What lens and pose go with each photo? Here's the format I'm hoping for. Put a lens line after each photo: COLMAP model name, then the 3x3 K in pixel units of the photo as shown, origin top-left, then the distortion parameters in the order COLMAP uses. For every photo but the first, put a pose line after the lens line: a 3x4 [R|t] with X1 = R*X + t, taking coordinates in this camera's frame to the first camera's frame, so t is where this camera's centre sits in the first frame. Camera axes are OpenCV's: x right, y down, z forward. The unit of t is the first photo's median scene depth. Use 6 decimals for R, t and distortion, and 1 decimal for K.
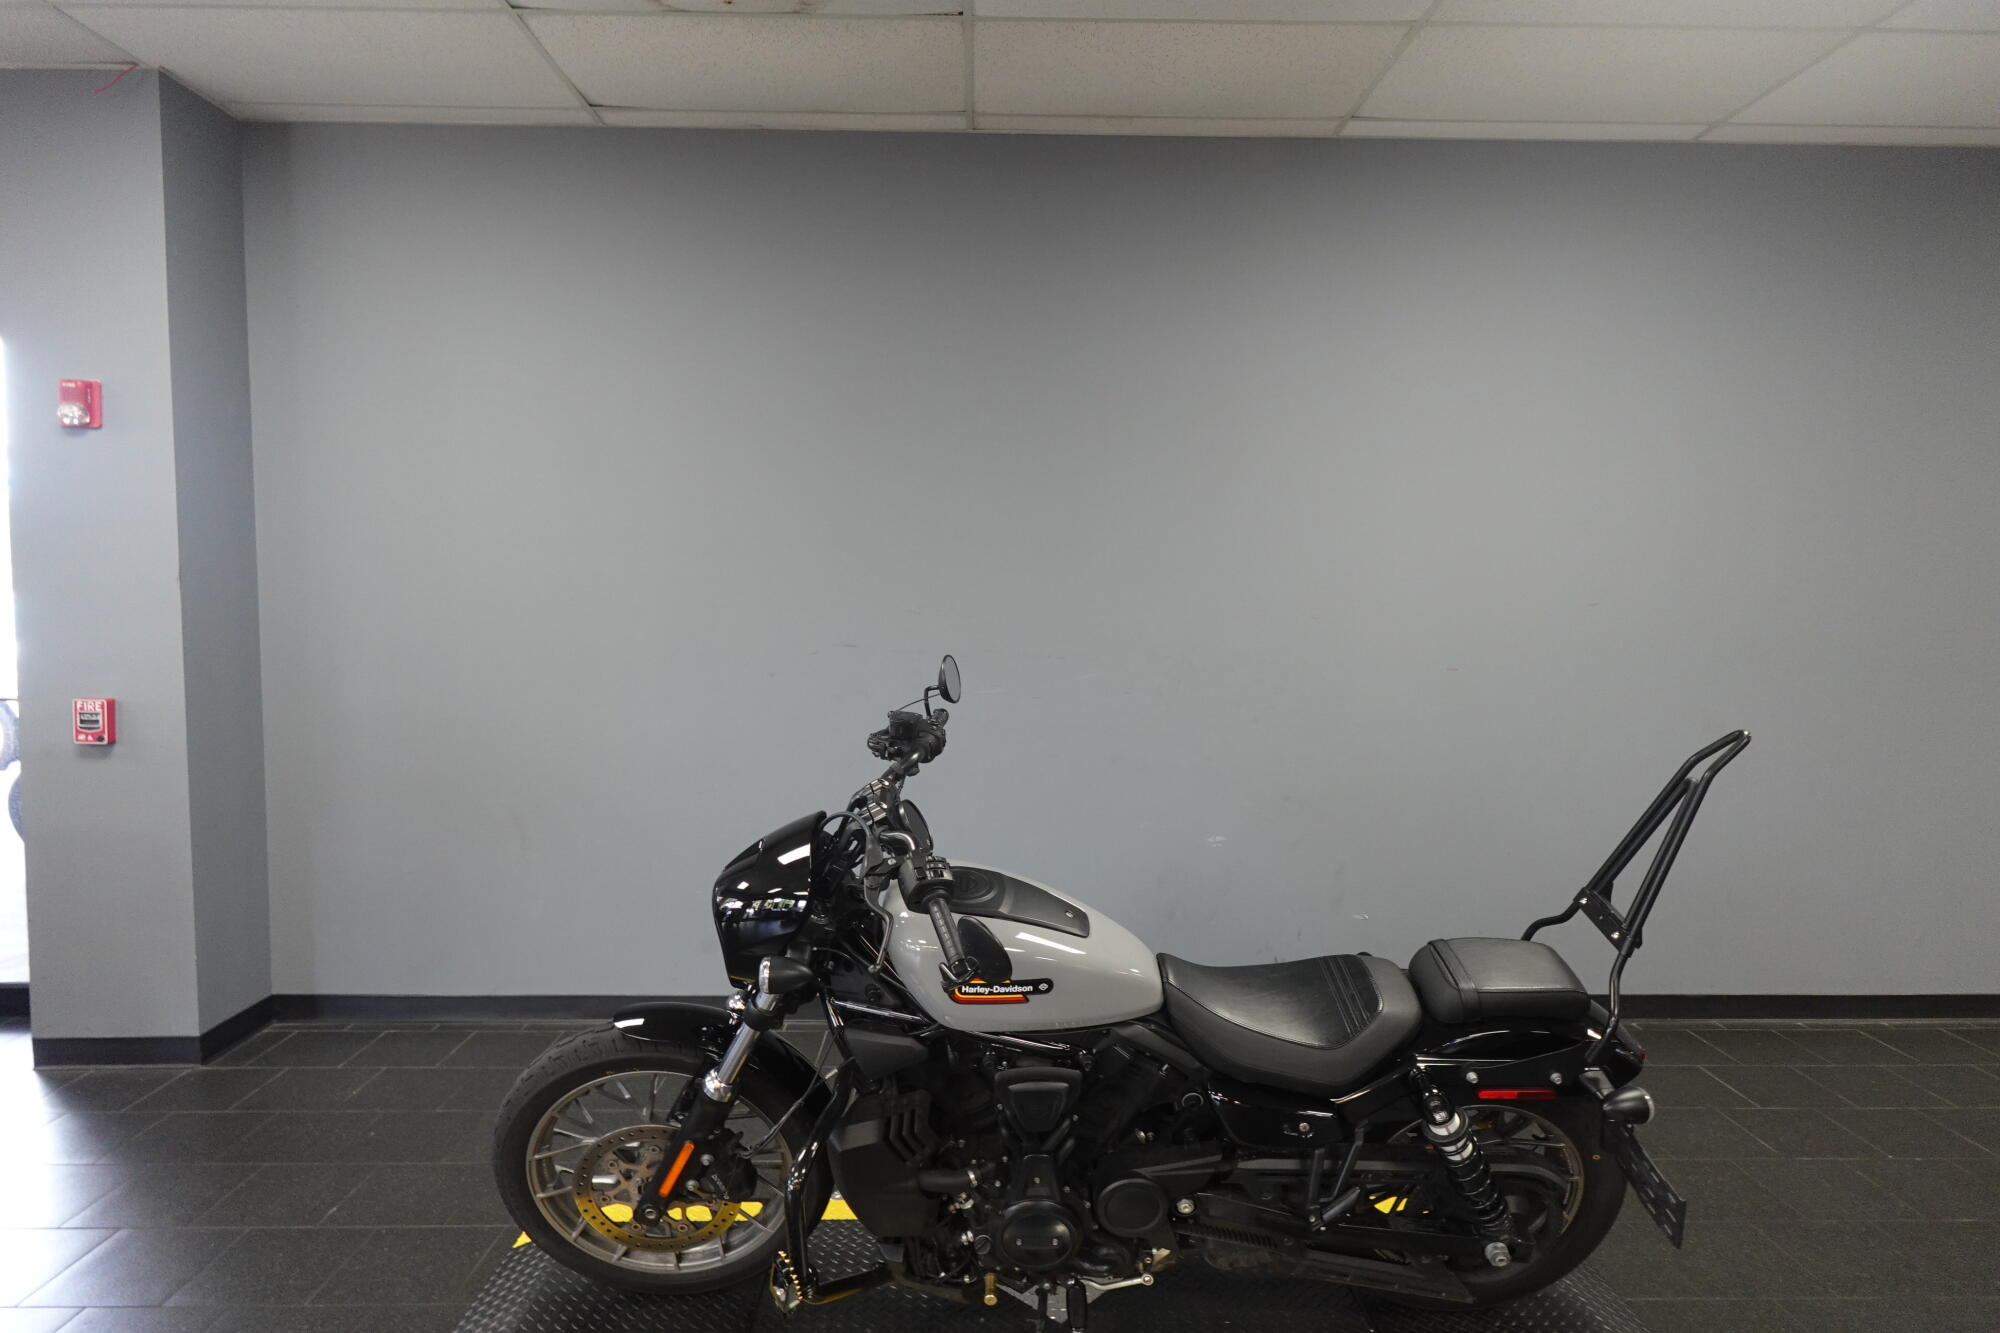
lens RADIAL K [[1134.9, 0, 1002.0], [0, 1134.9, 665.3], [0, 0, 1]] dist [0.003121, -0.002818]
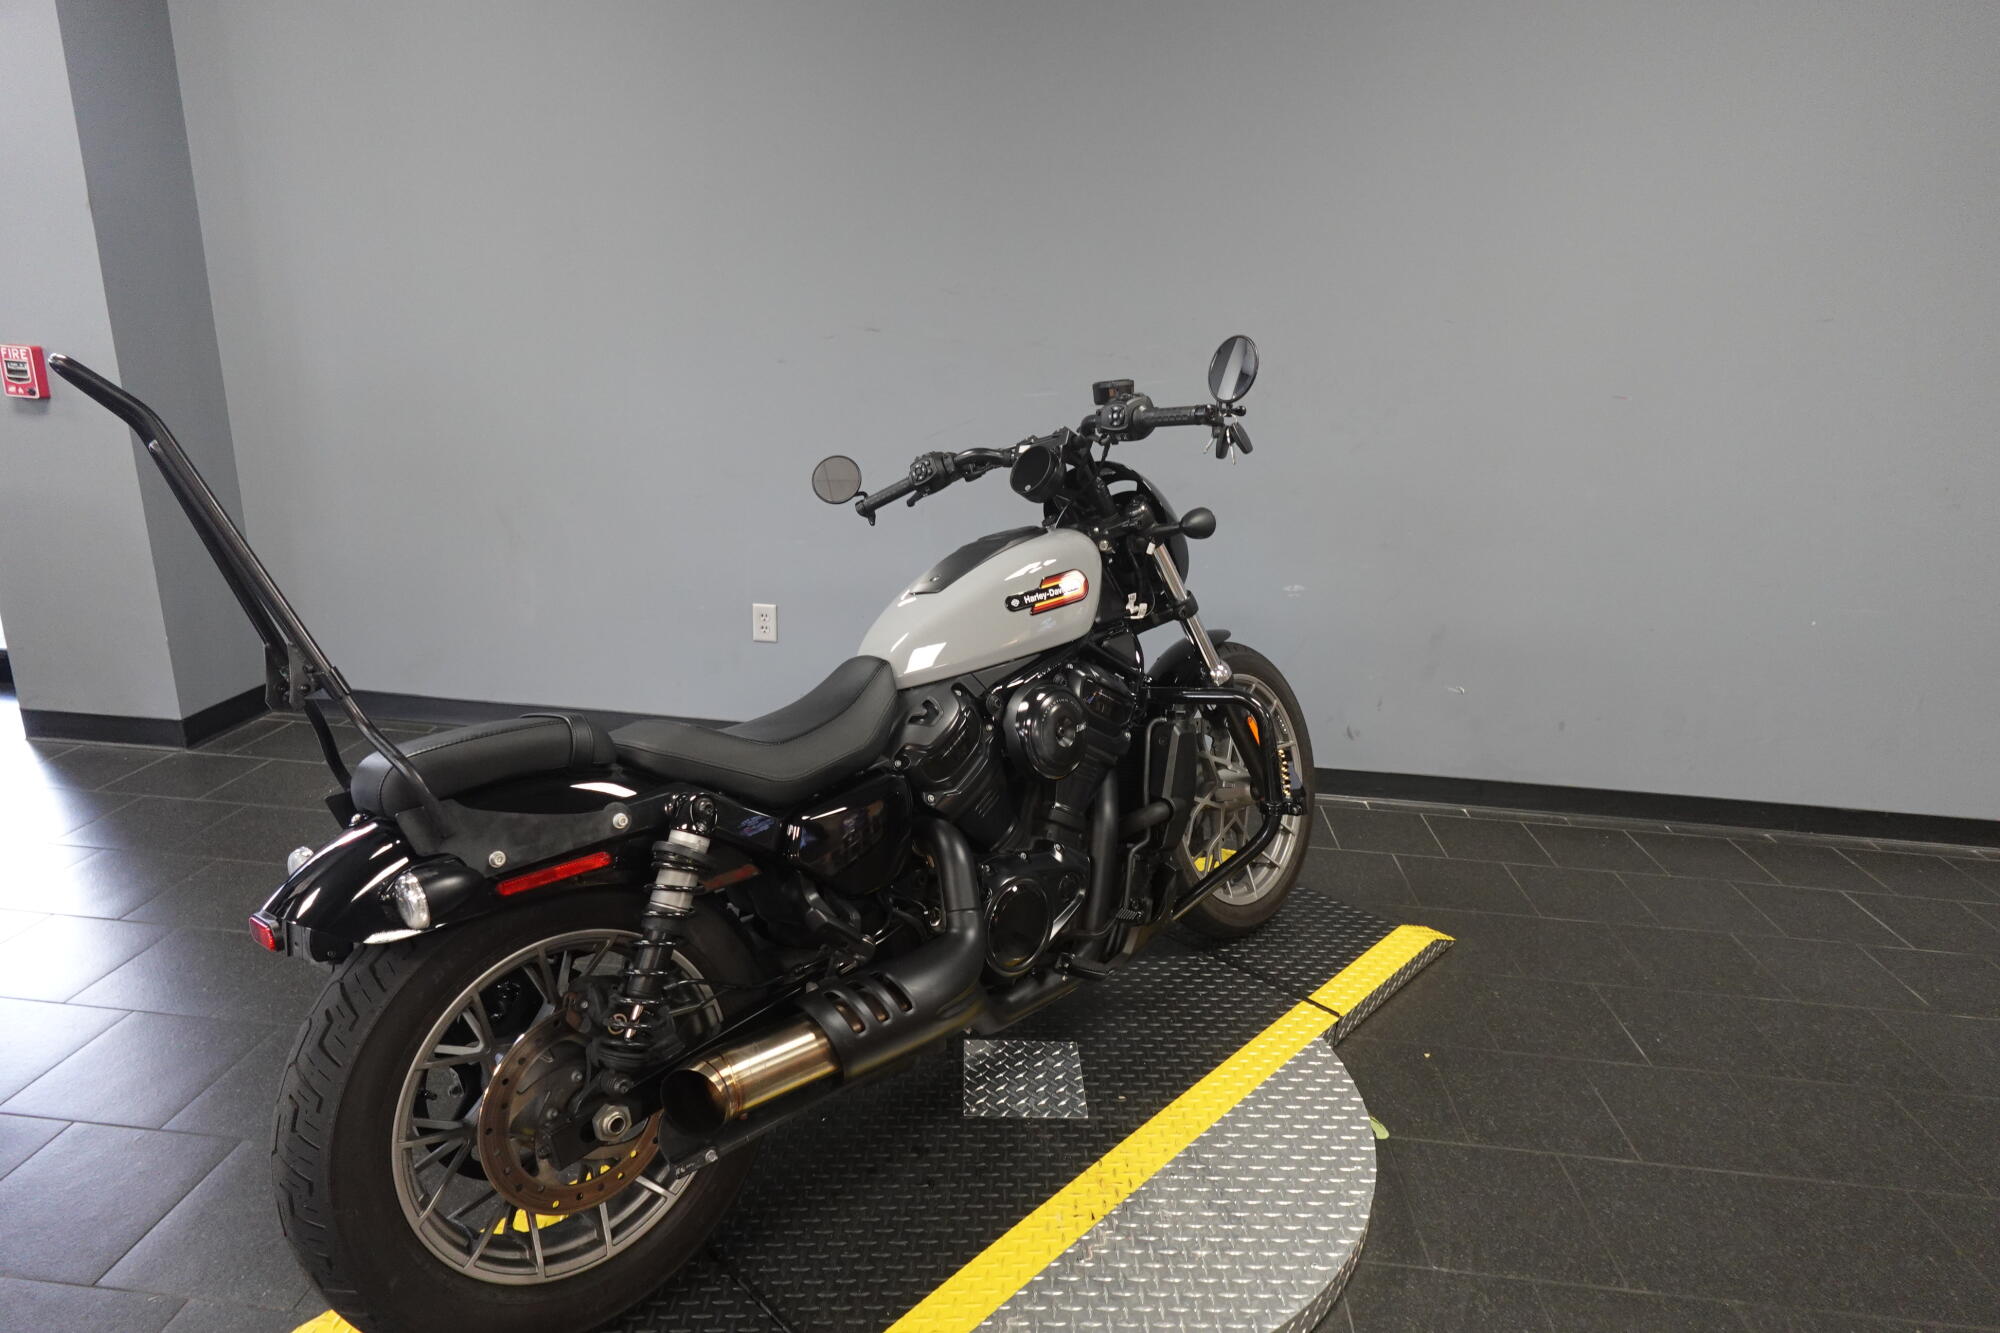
lens RADIAL K [[1131.5, 0, 1000.0], [0, 1131.5, 666.5], [0, 0, 1]] dist [0.006991, -0.006019]
pose [[0.993256, 0.073705, -0.089495, 0.056868], [-0.051180, 0.971375, 0.231971, 0.027594], [0.104031, -0.225827, 0.968597, 0.161996]]
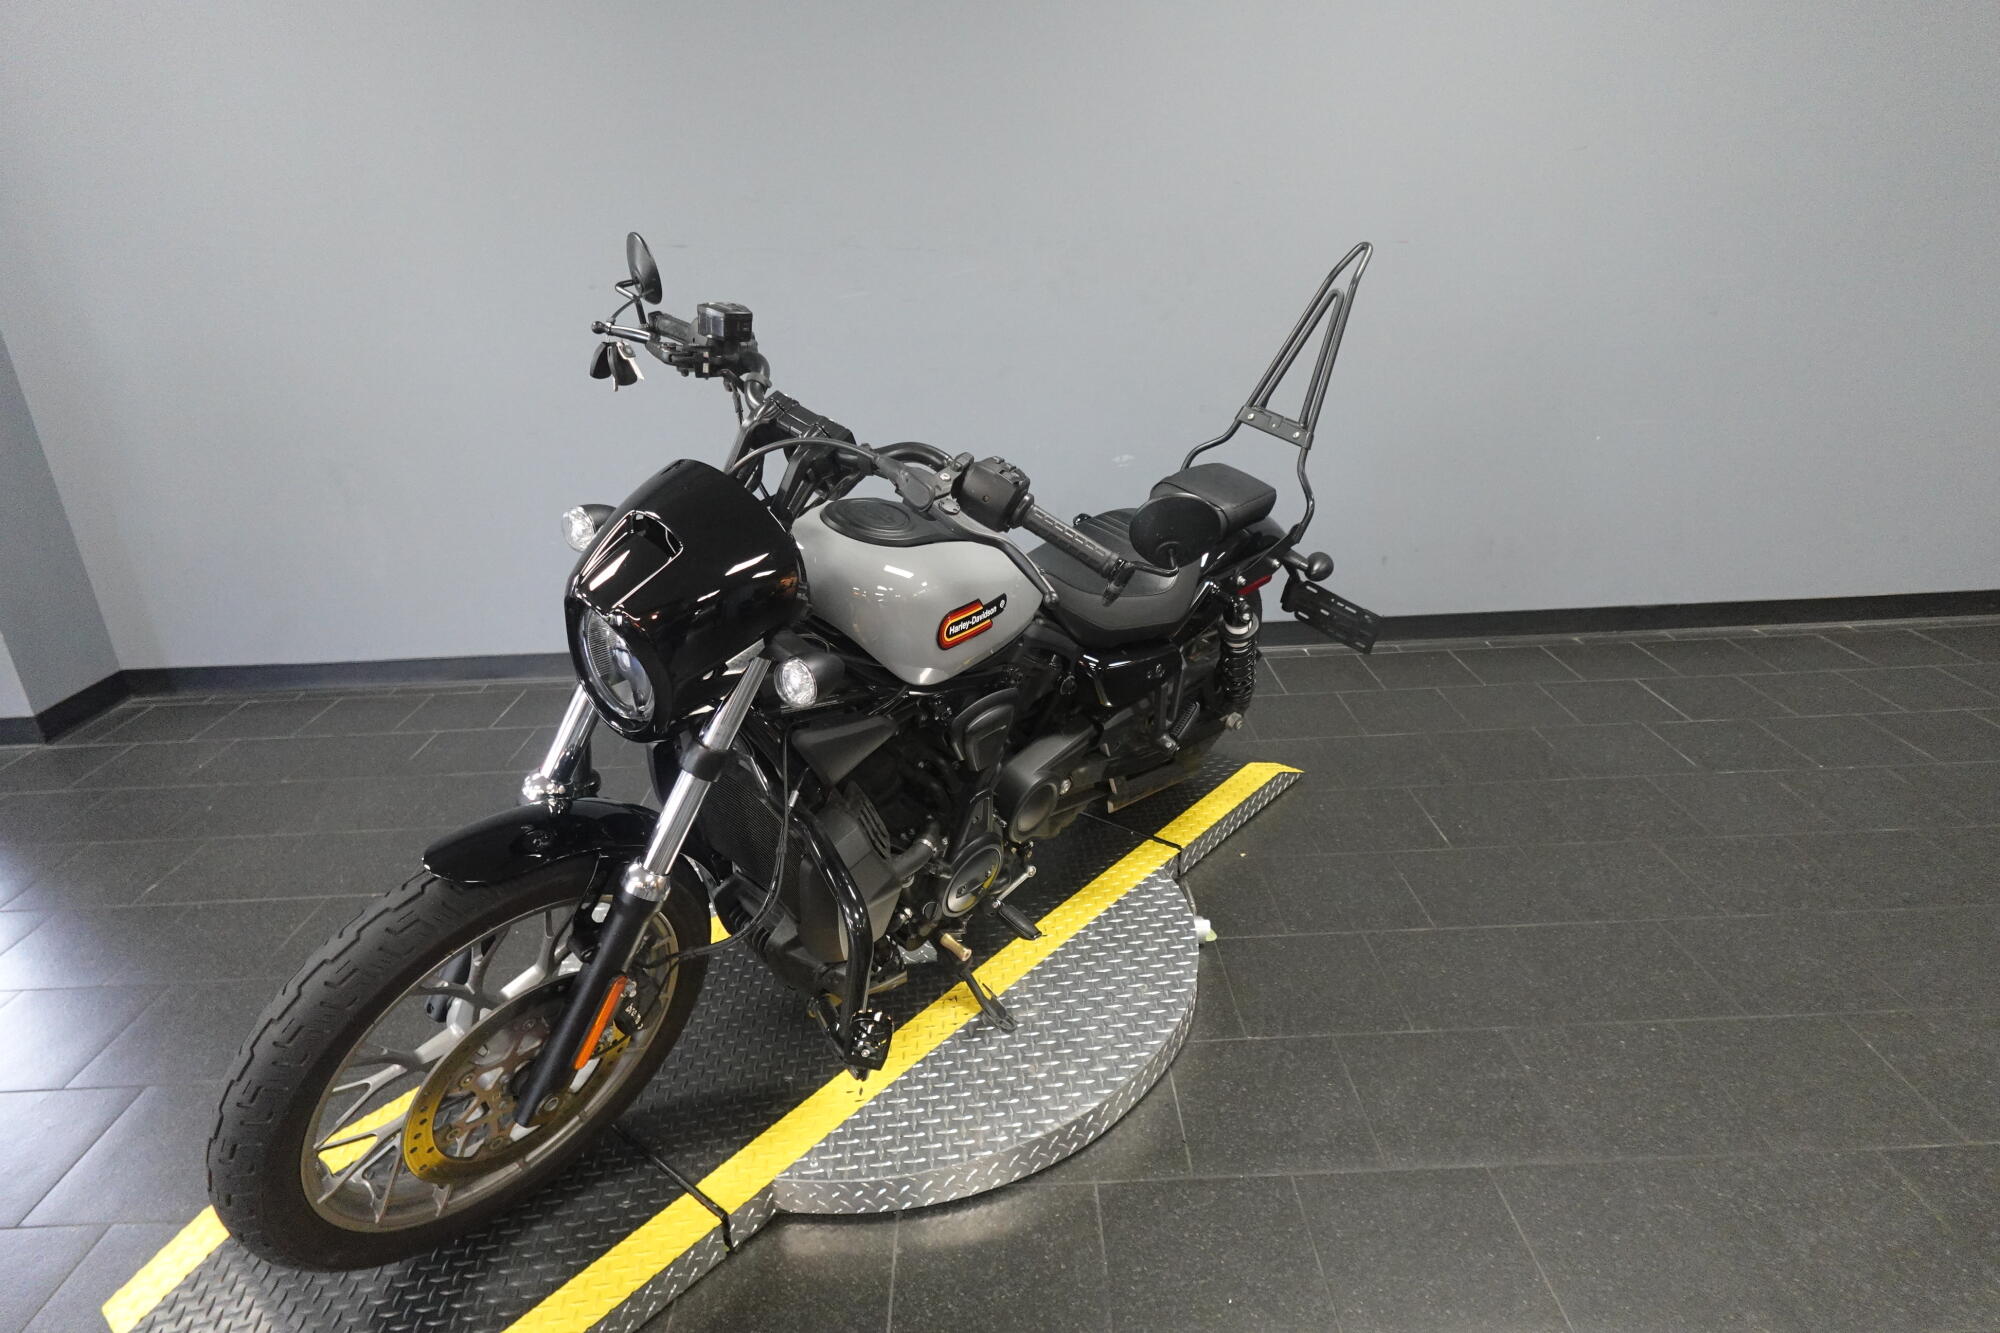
lens RADIAL K [[1132.0, 0, 1000.0], [0, 1132.0, 666.5], [0, 0, 1]] dist [0.000964, -0.001843]
pose [[0.998939, -0.041863, -0.019194, 0.115578], [0.045754, 0.949617, 0.310056, 0.032168], [0.005247, -0.310605, 0.950525, 0.123018]]
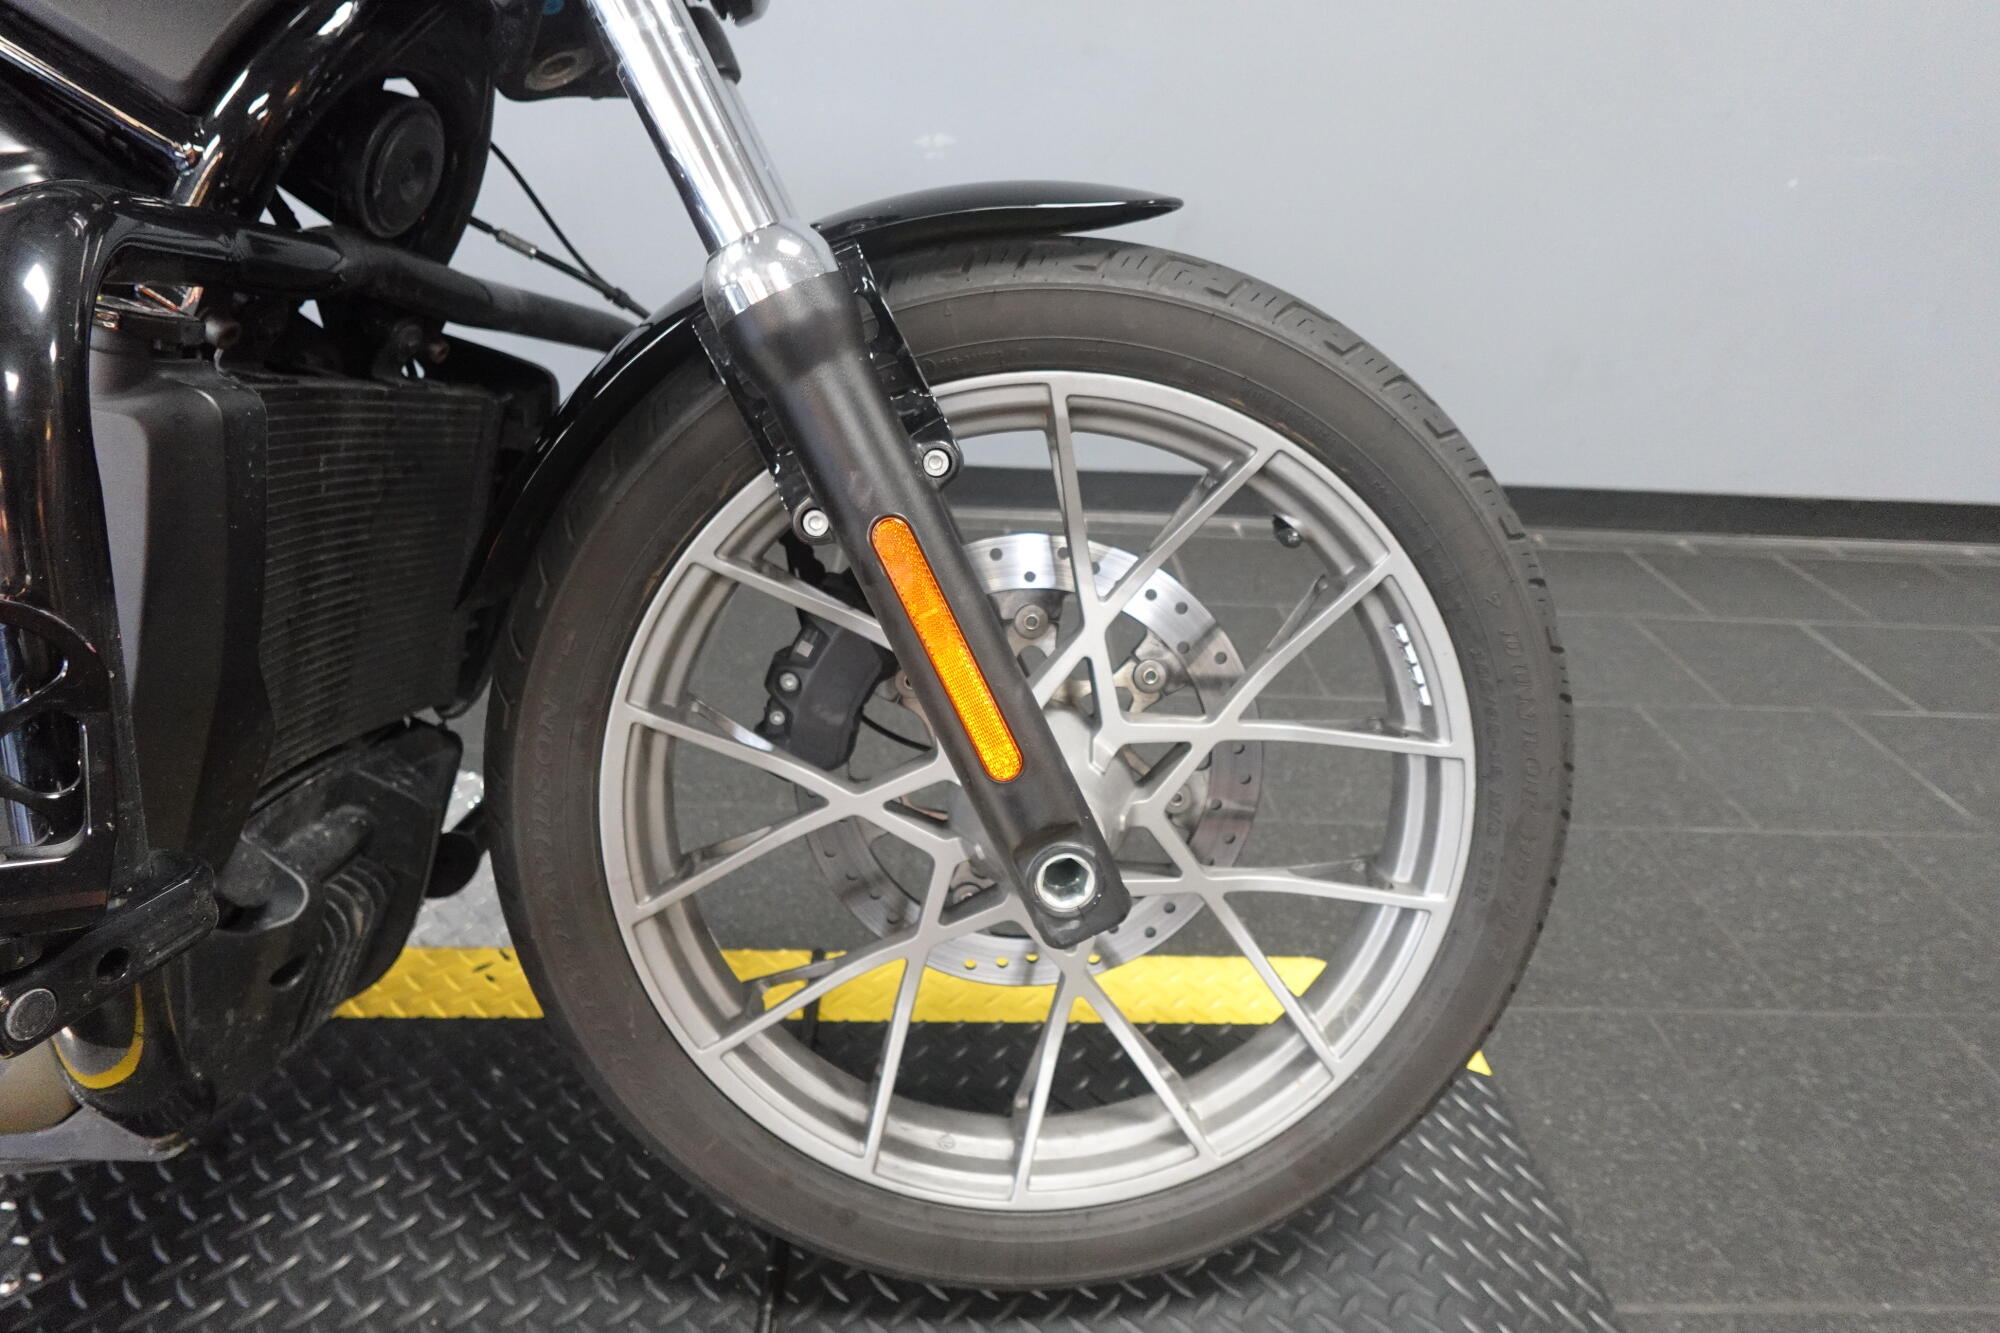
lens RADIAL K [[1131.5, 0, 1000.0], [0, 1131.5, 666.5], [0, 0, 1]] dist [0.006991, -0.006019]
pose [[0.999138, 0.033759, 0.024158, 0.237590], [-0.040820, 0.904820, 0.423832, 0.168201], [-0.007551, -0.424453, 0.905418, 0.535002]]
